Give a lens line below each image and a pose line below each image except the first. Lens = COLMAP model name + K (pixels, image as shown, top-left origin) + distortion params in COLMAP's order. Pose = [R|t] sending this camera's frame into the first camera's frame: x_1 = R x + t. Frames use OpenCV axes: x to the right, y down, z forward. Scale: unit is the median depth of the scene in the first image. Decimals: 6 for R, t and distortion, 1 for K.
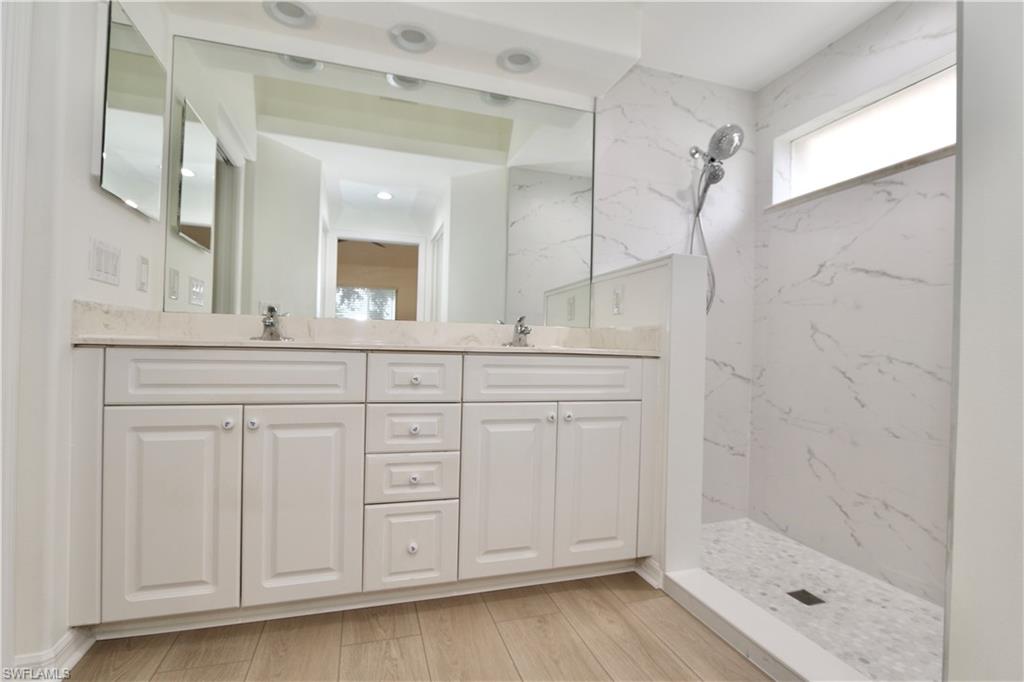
lens RADIAL K [[468.3, 0, 510.5], [0, 468.3, 342.9], [0, 0, 1]] dist [-0.008271, 0.001221]
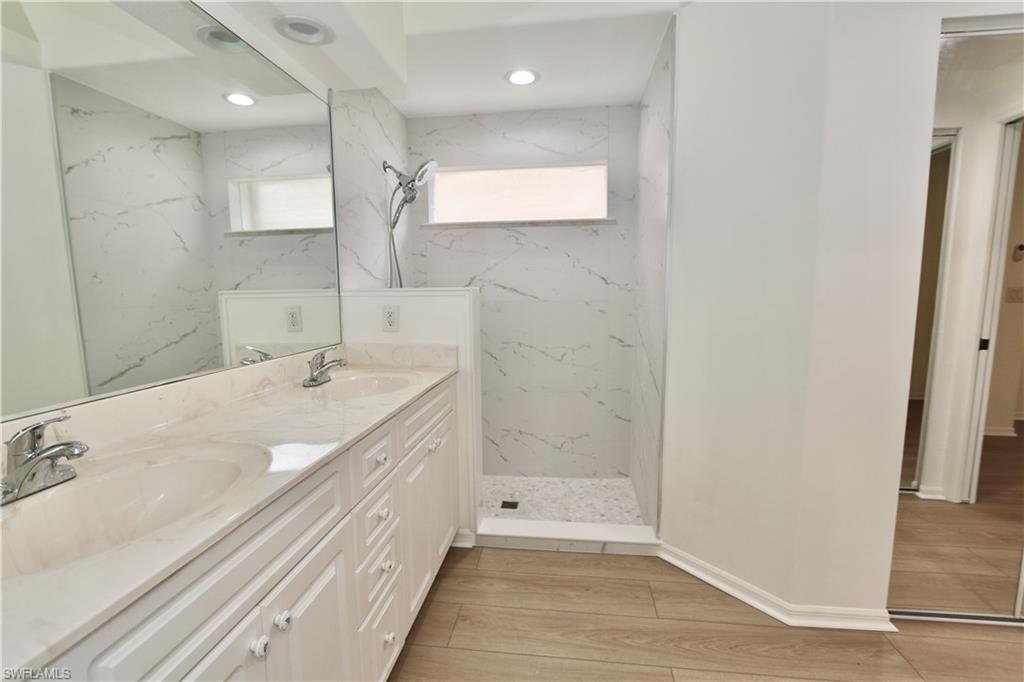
lens RADIAL K [[468.3, 0, 509.4], [0, 468.3, 345.7], [0, 0, 1]] dist [-0.008271, 0.001221]
pose [[0.431105, -0.132453, 0.892527, -0.628309], [0.012611, 0.989955, 0.140820, -0.182613], [-0.902214, -0.049452, 0.428445, 0.323696]]
